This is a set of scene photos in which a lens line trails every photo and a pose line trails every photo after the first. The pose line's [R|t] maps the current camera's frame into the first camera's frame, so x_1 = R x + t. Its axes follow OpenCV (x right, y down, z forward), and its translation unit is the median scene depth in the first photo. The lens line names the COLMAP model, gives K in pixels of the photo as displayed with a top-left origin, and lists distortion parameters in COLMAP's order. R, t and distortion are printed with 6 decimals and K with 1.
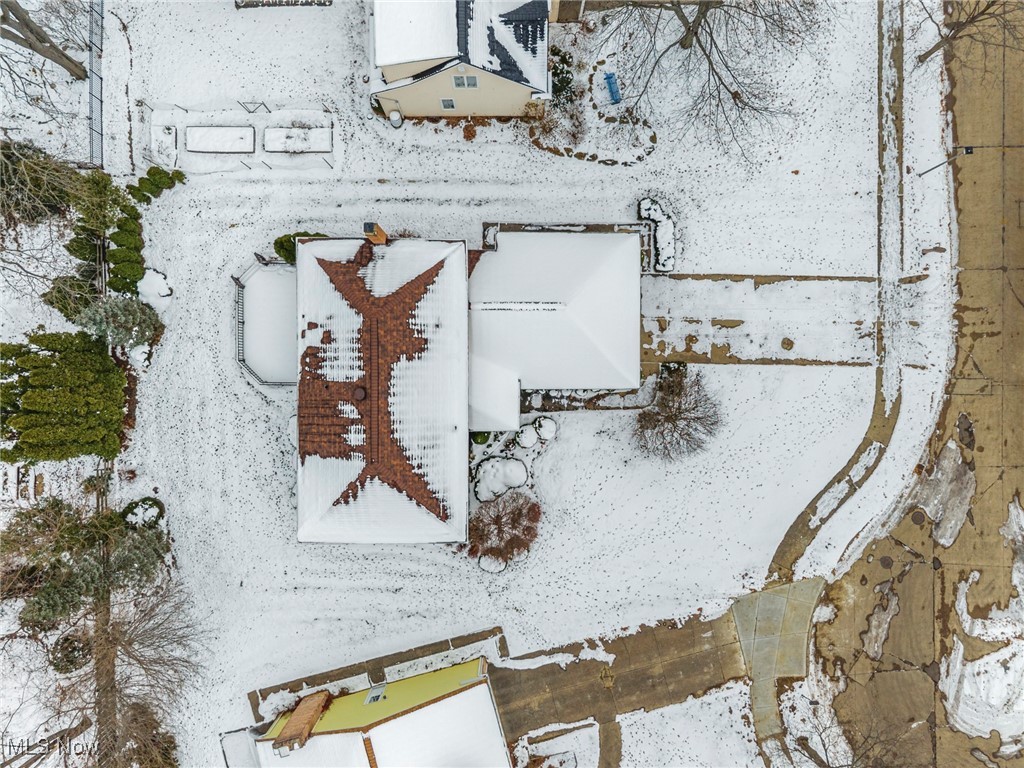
lens RADIAL K [[689.4, 0, 517.4], [0, 689.4, 387.8], [0, 0, 1]] dist [0.018115, -0.017935]
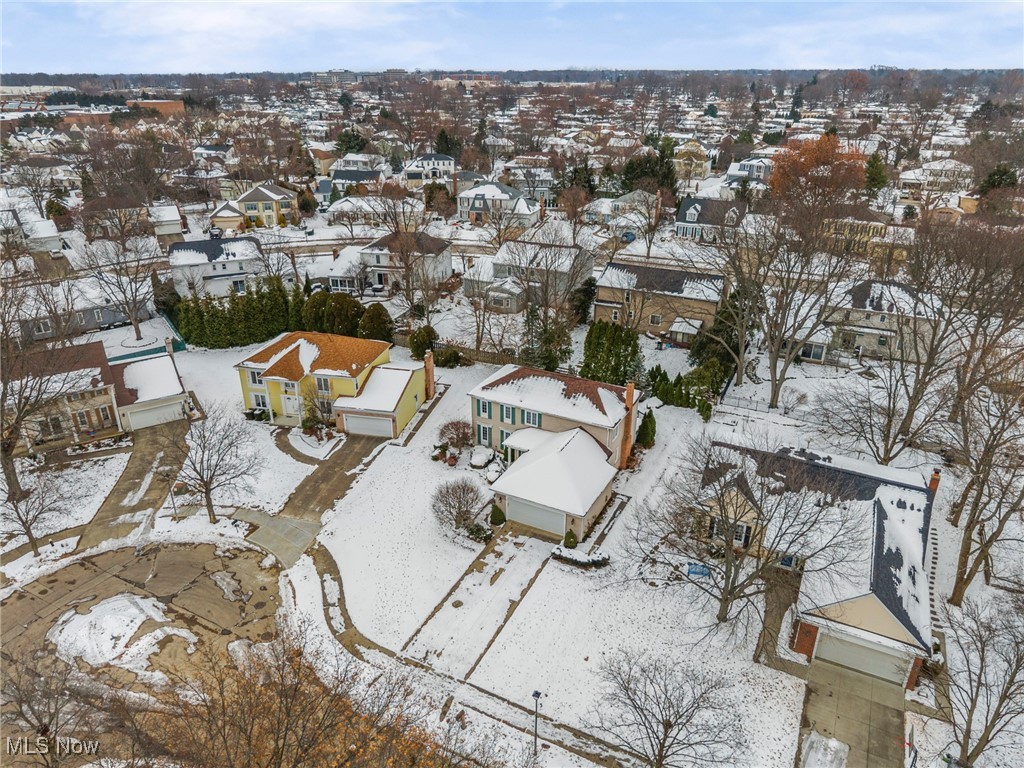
lens RADIAL K [[689.4, 0, 509.4], [0, 689.4, 384.4], [0, 0, 1]] dist [0.018115, -0.017935]
pose [[-0.464432, 0.361595, -0.808425, 1.183087], [-0.885595, -0.194702, 0.421679, -0.577620], [-0.004925, 0.911778, 0.410653, 0.147898]]
